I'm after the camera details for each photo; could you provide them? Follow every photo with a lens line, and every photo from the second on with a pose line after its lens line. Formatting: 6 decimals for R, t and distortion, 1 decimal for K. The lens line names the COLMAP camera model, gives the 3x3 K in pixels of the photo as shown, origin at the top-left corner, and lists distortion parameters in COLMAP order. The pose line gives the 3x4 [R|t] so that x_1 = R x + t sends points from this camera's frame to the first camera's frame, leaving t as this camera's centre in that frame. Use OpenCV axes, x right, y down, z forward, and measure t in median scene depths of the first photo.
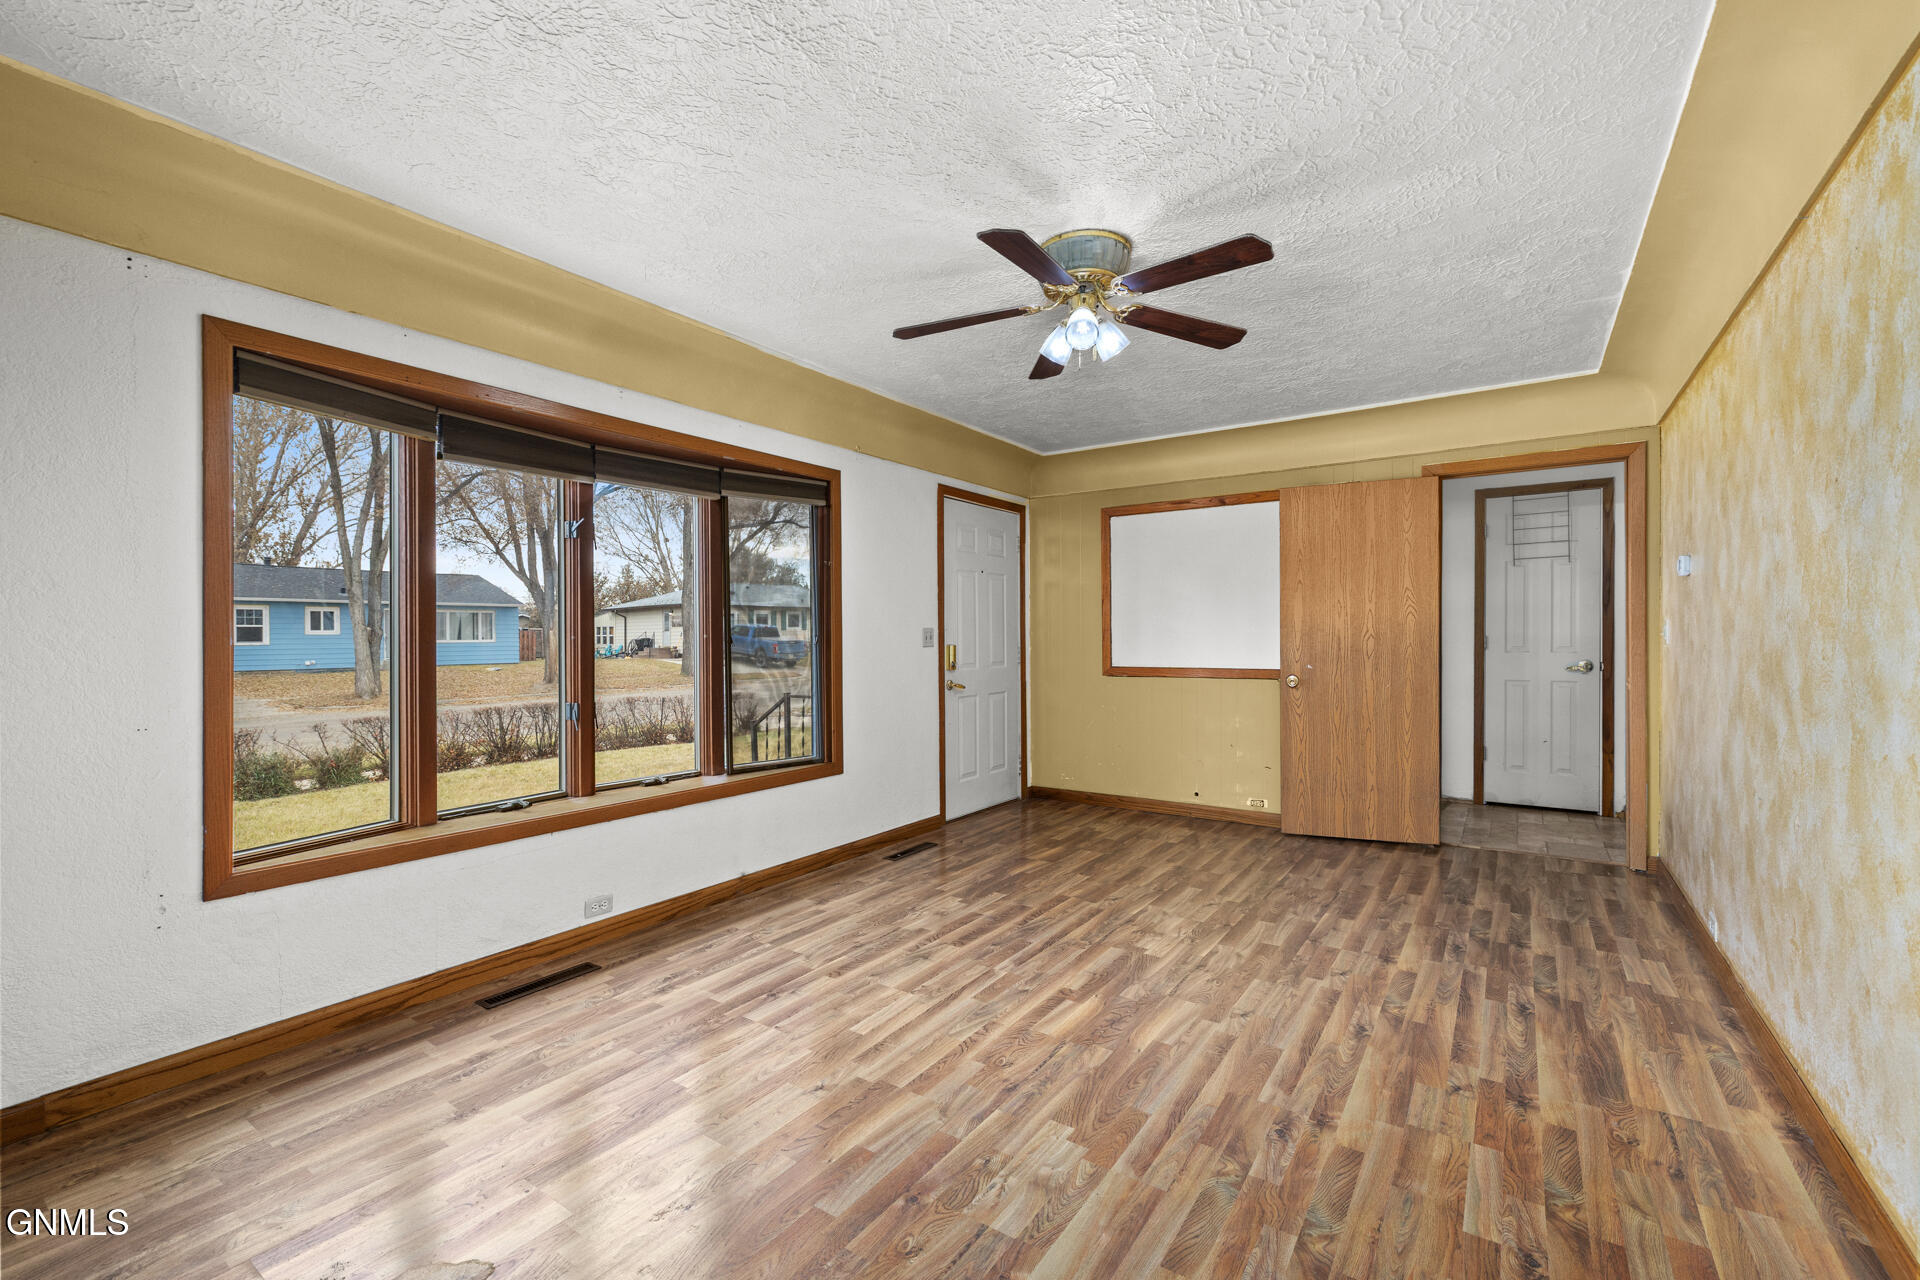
lens RADIAL K [[813.9, 0, 962.8], [0, 813.9, 631.6], [0, 0, 1]] dist [0.000903, -0.000592]
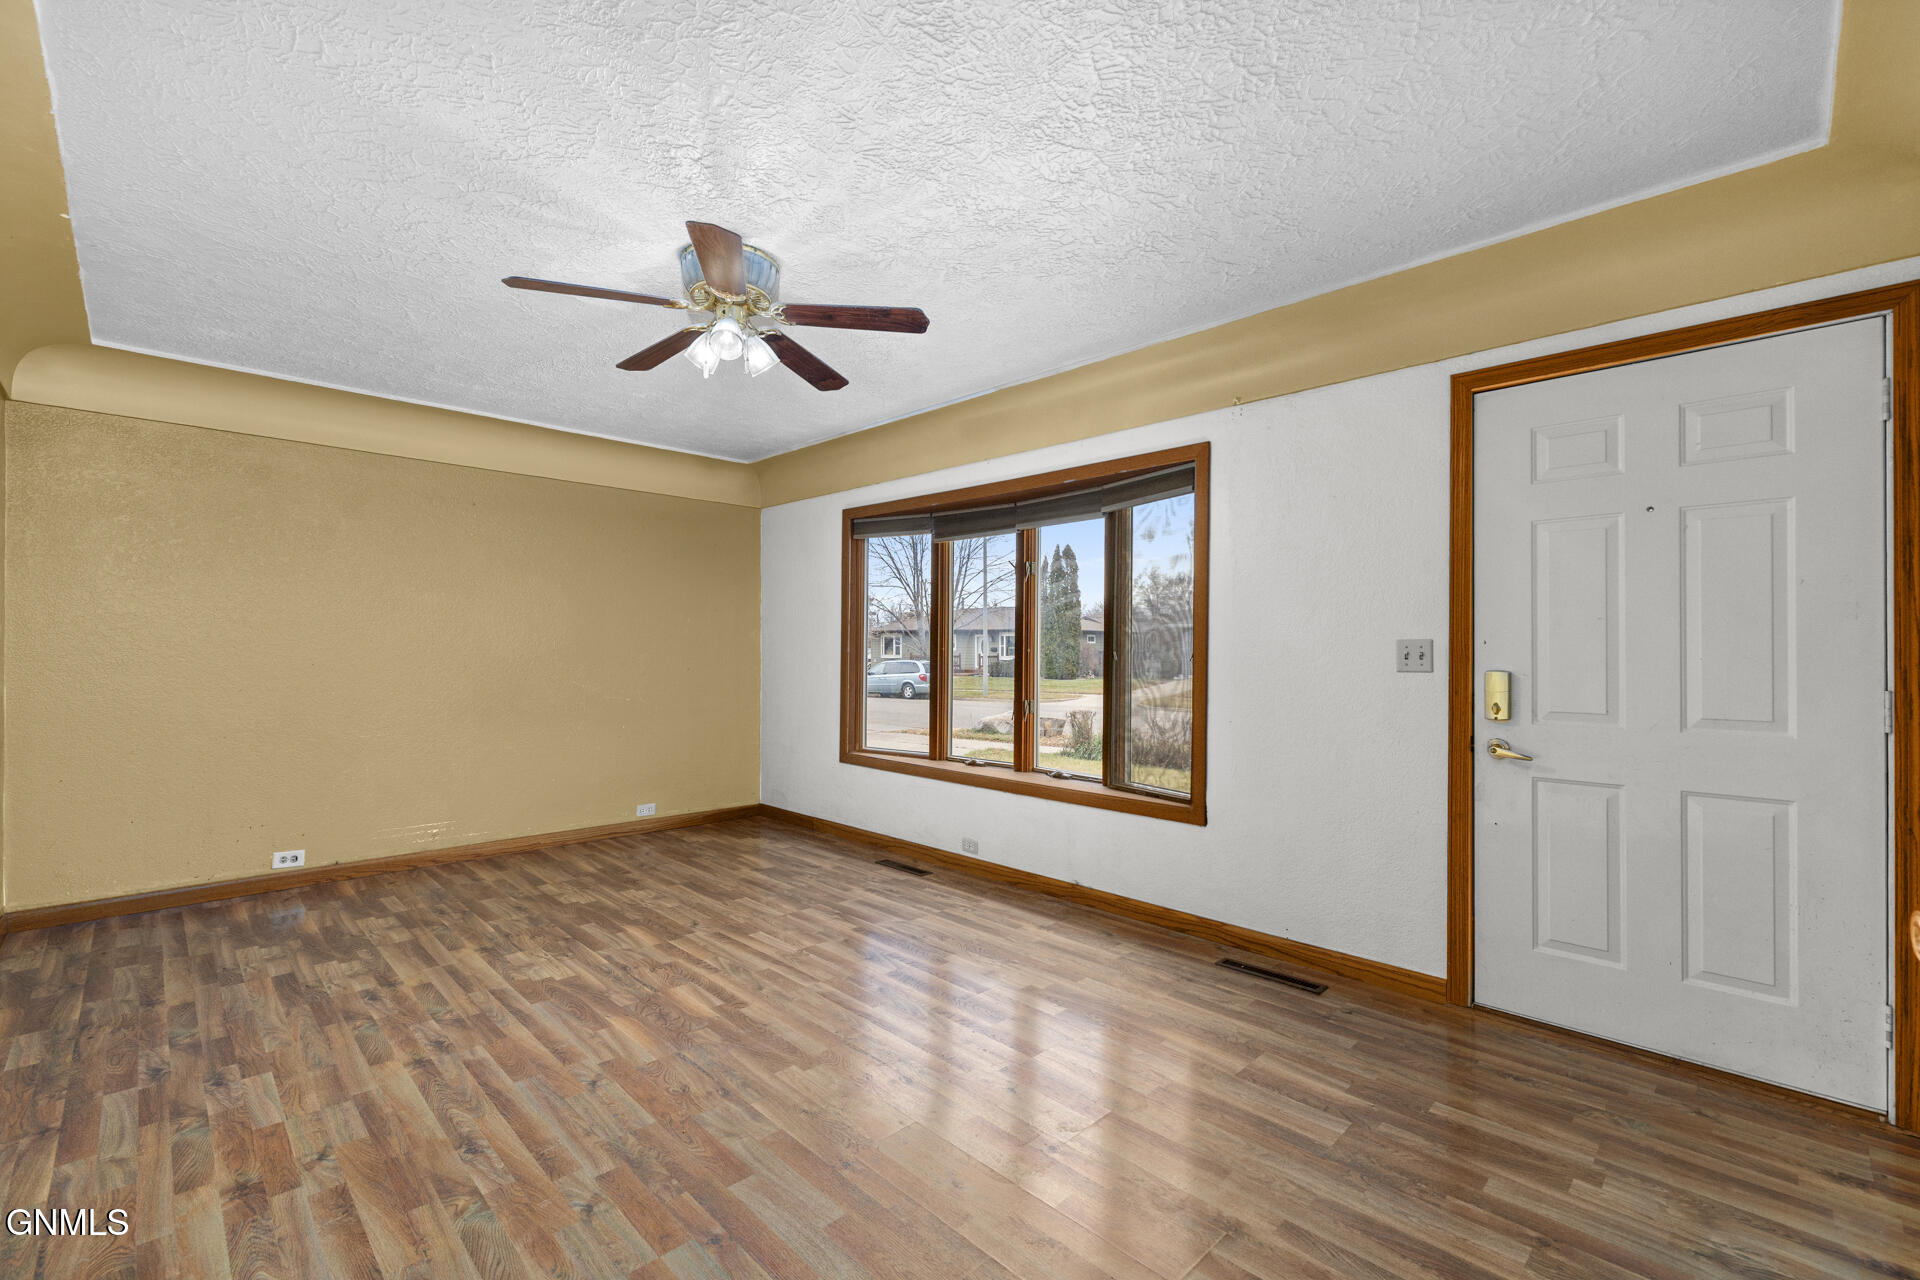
lens RADIAL K [[813.9, 0, 963.1], [0, 813.9, 650.0], [0, 0, 1]] dist [0.000903, -0.000592]
pose [[-0.183655, 0.003600, -0.982984, 1.174467], [-0.001000, 0.999992, 0.003849, 0.000777], [0.982990, 0.001690, -0.183650, 1.609015]]
